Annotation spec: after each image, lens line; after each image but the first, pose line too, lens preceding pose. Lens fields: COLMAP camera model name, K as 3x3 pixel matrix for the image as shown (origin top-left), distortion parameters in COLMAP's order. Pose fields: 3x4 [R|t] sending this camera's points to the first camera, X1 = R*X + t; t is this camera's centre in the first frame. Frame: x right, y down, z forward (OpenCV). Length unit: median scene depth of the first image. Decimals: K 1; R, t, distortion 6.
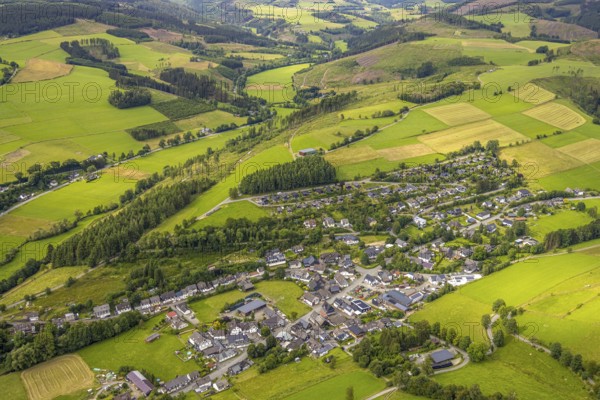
lens RADIAL K [[744.2, 0, 299.8], [0, 744.2, 198.3], [0, 0, 1]] dist [-0.013558, 0.000000]
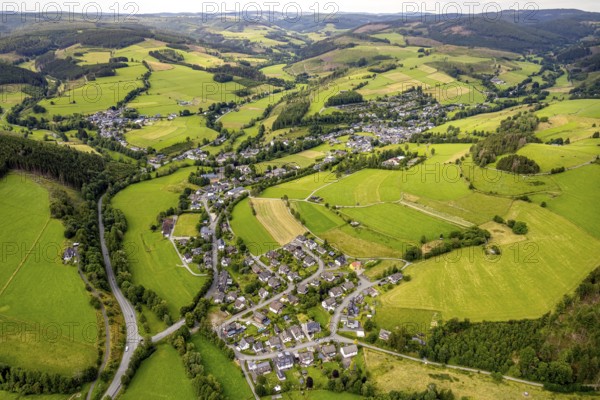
lens RADIAL K [[744.2, 0, 297.8], [0, 744.2, 201.3], [0, 0, 1]] dist [-0.013558, 0.000000]
pose [[0.968596, -0.064733, 0.240064, -0.594713], [0.074485, 0.996716, -0.031766, 0.284652], [-0.237219, 0.048650, 0.970237, -0.954152]]
